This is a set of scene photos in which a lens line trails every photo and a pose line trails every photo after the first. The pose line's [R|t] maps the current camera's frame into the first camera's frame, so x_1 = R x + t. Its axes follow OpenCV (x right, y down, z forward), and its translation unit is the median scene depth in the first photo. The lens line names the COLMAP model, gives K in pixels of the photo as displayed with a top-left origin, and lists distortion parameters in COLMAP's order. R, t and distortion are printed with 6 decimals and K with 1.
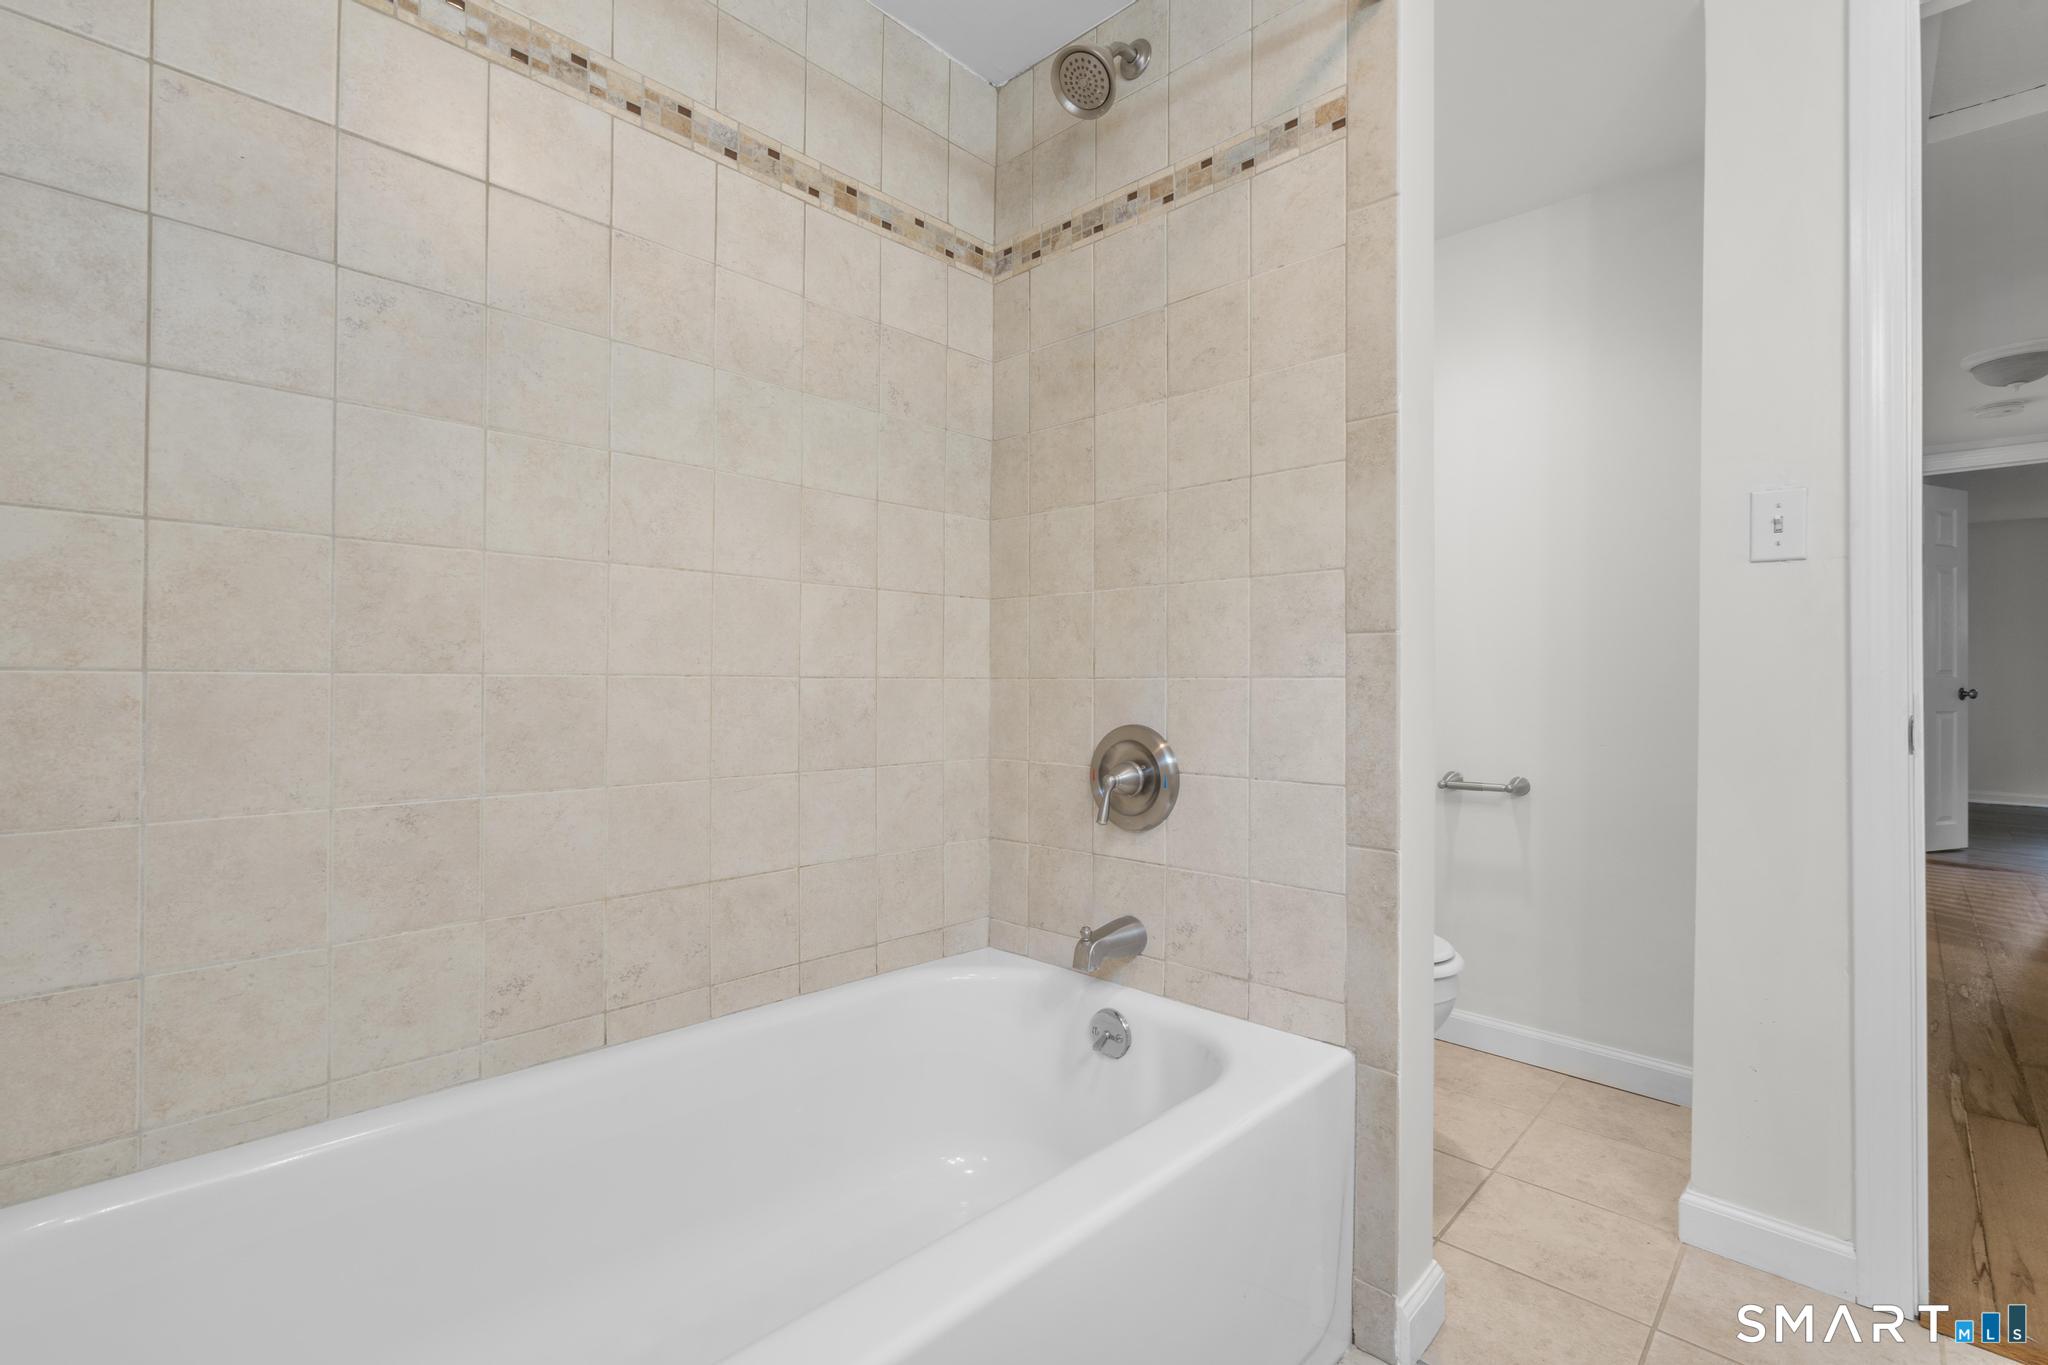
lens RADIAL K [[927.5, 0, 1032.4], [0, 927.5, 681.4], [0, 0, 1]] dist [0.000520, 0.000431]
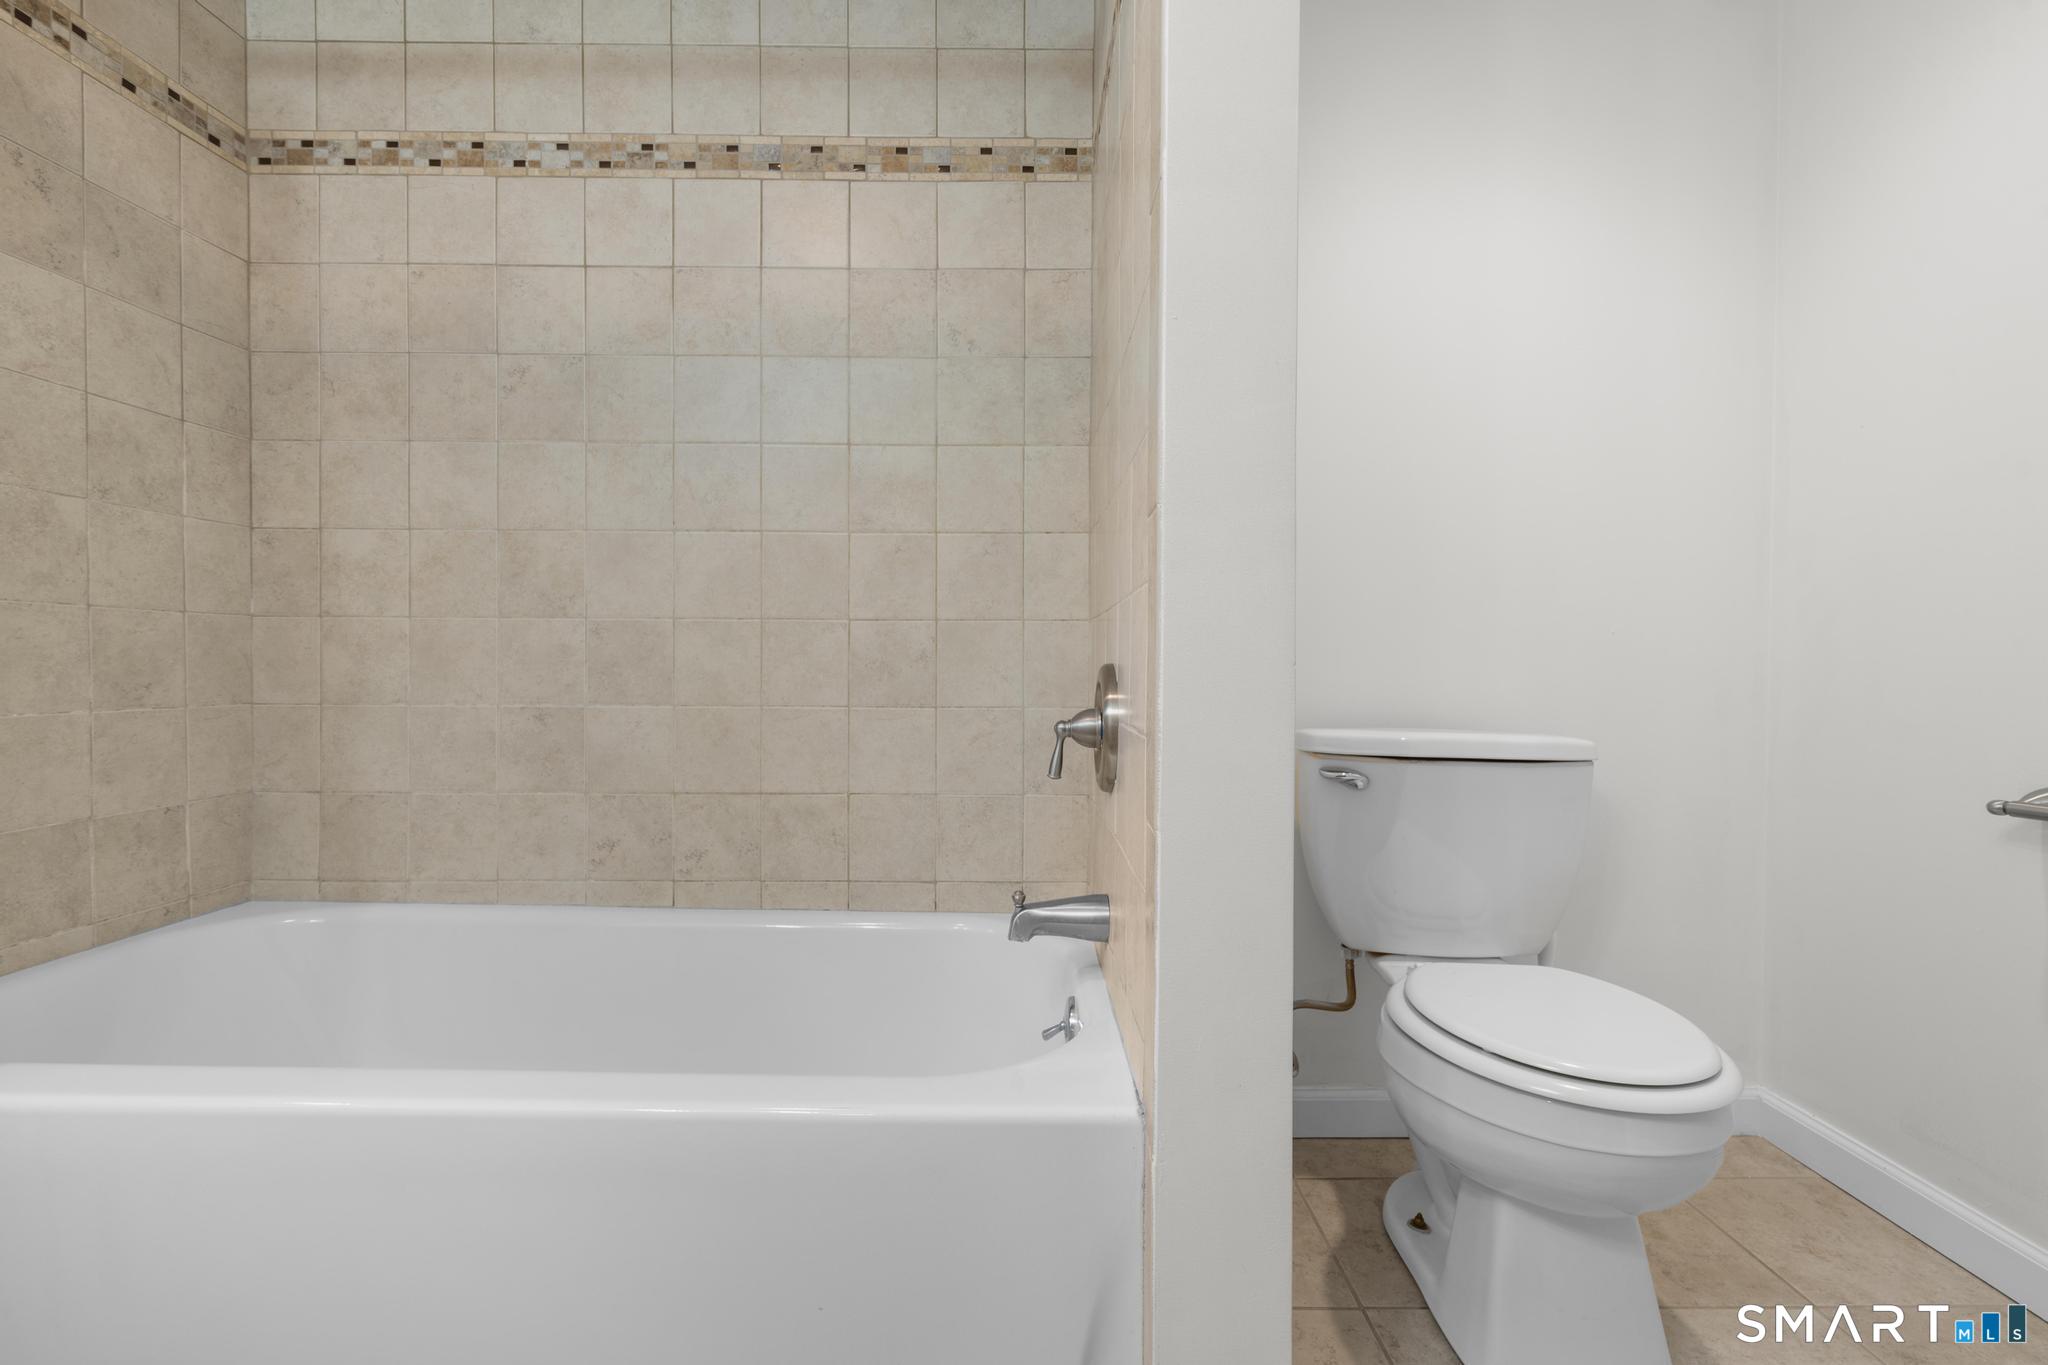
lens RADIAL K [[927.5, 0, 1031.2], [0, 927.5, 675.3], [0, 0, 1]] dist [0.000520, 0.000431]
pose [[0.689243, 0.007396, -0.724493, 0.788733], [0.000045, 0.999947, 0.010251, 0.056574], [0.724530, -0.007098, 0.689206, 0.460729]]
